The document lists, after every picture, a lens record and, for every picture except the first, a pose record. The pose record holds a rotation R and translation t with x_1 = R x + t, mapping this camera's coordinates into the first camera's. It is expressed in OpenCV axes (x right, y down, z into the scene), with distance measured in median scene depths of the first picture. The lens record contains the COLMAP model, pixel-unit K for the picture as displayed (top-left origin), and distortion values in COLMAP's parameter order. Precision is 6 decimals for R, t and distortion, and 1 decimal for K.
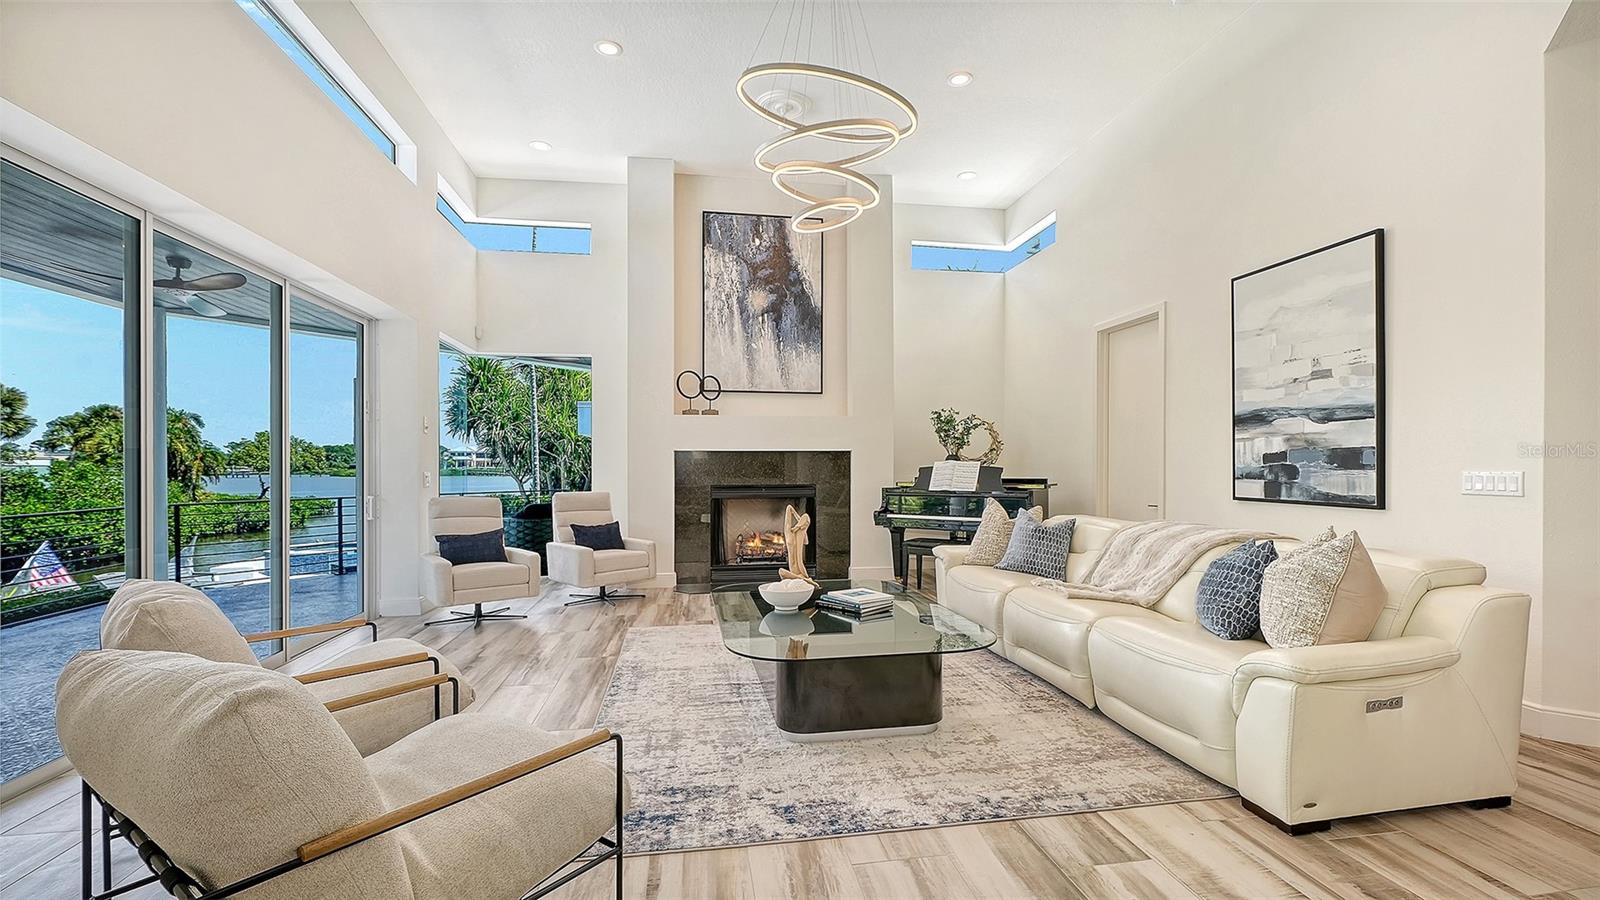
lens RADIAL K [[700.7, 0, 800.8], [0, 700.7, 461.2], [0, 0, 1]] dist [0.003866, 0.000205]
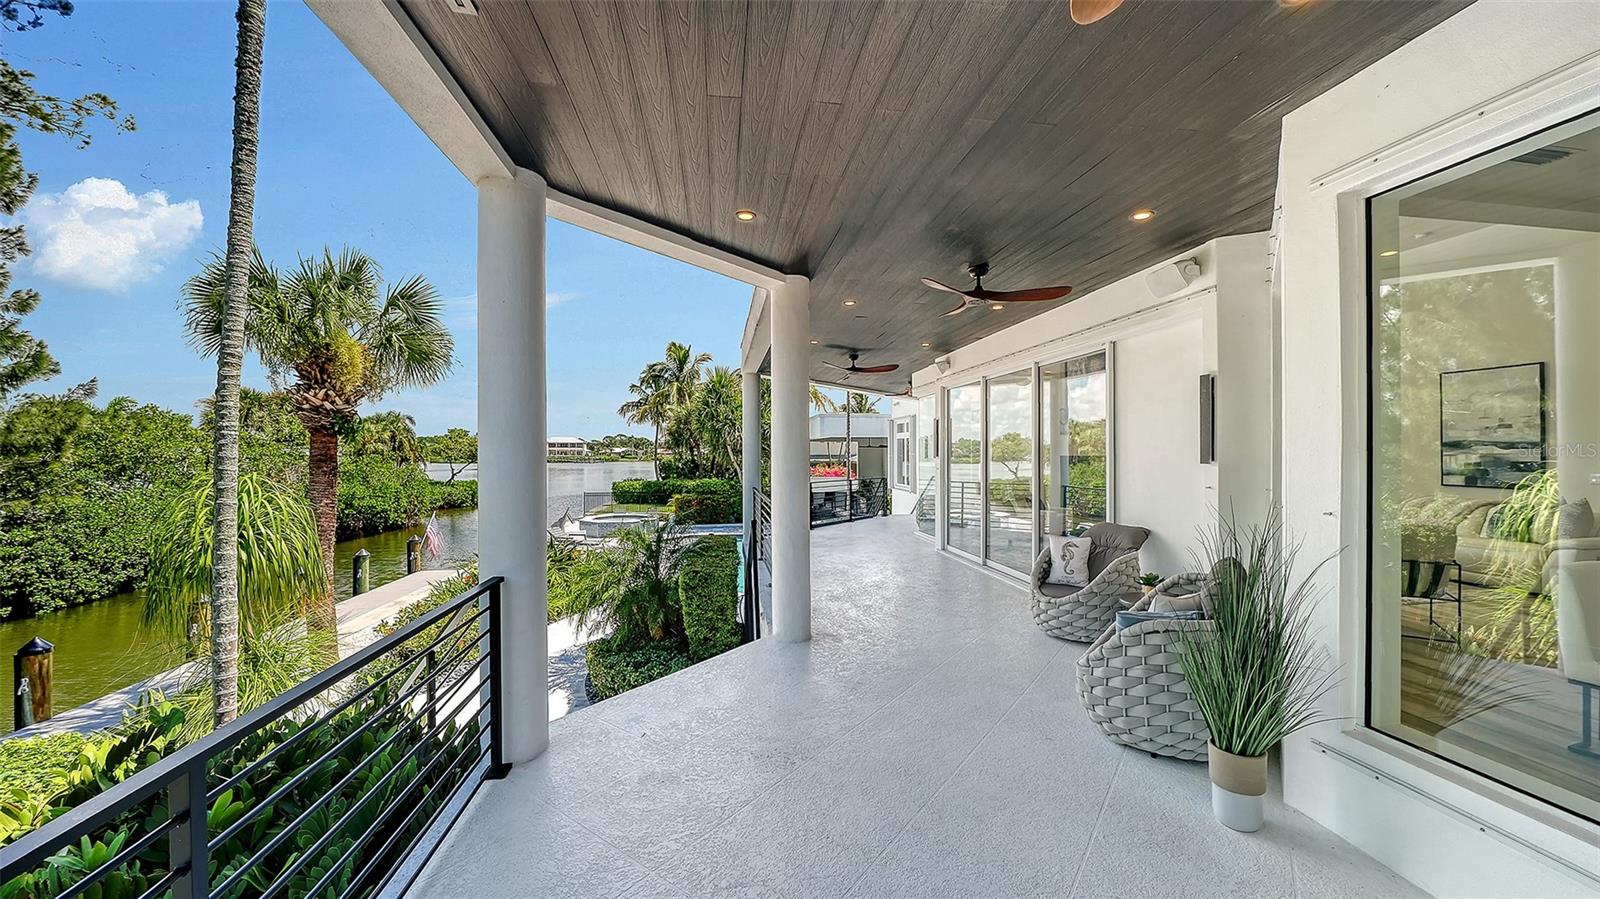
lens RADIAL K [[607.9, 0, 800.4], [0, 607.9, 448.6], [0, 0, 1]] dist [-0.002683, -0.000244]
pose [[0.999575, 0.002393, -0.029066, -1.249311], [-0.002520, 0.999987, -0.004356, -0.041101], [0.029056, 0.004427, 0.999568, -0.825628]]
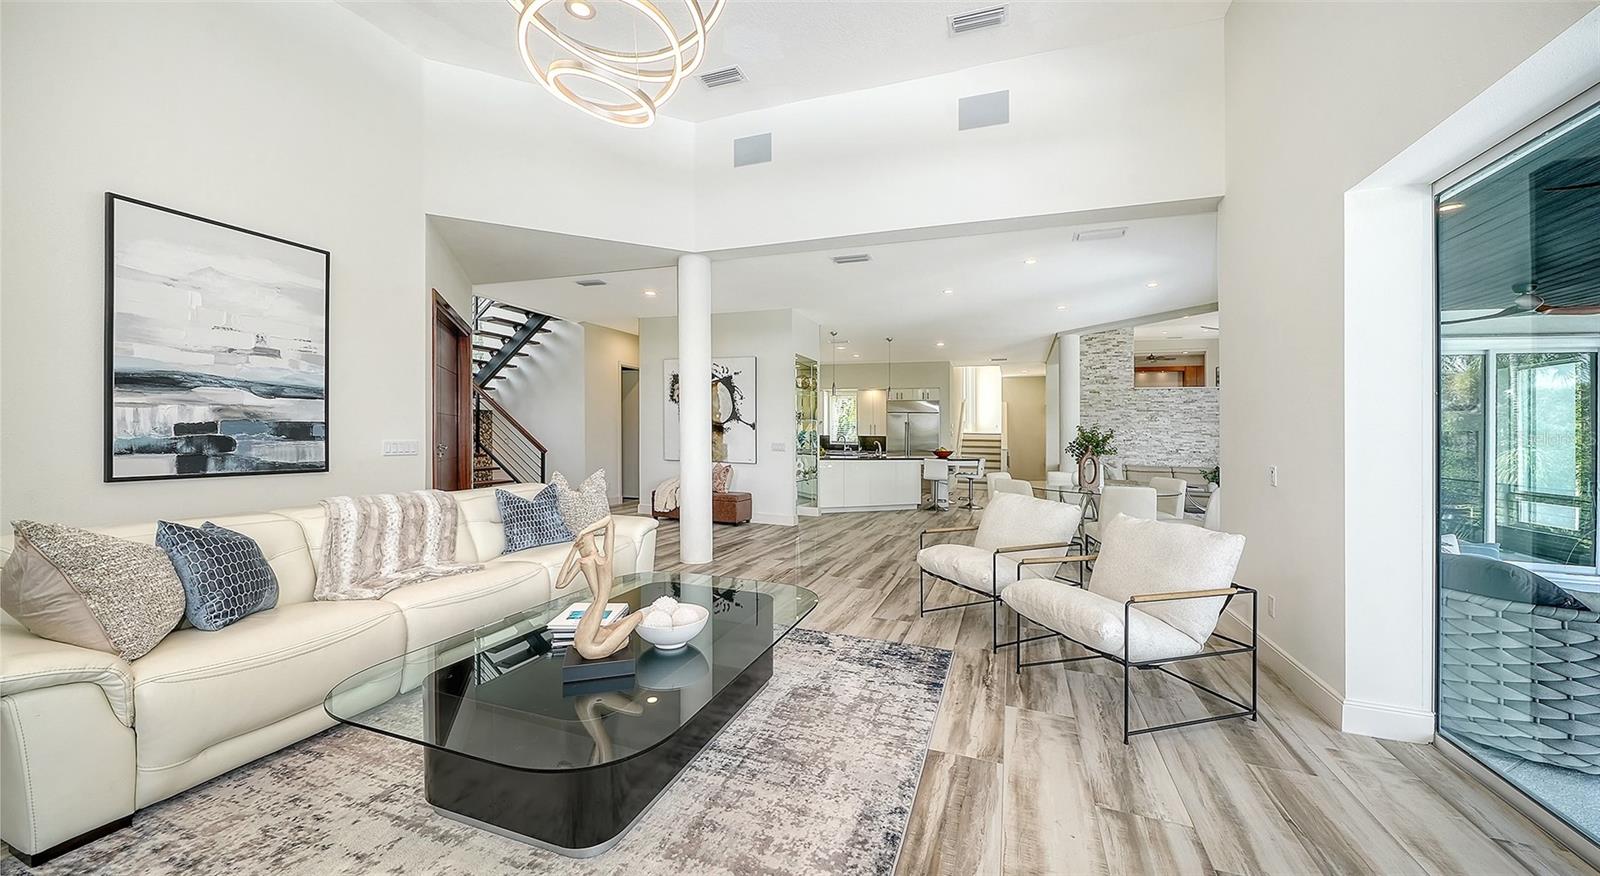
lens RADIAL K [[562.5, 0, 800.8], [0, 562.5, 436.4], [0, 0, 1]] dist [-0.000289, -0.000005]
pose [[-0.868533, -0.016603, 0.495353, -0.378498], [-0.019998, 0.999799, -0.001552, -0.009601], [-0.495228, -0.011254, -0.868690, 1.285886]]
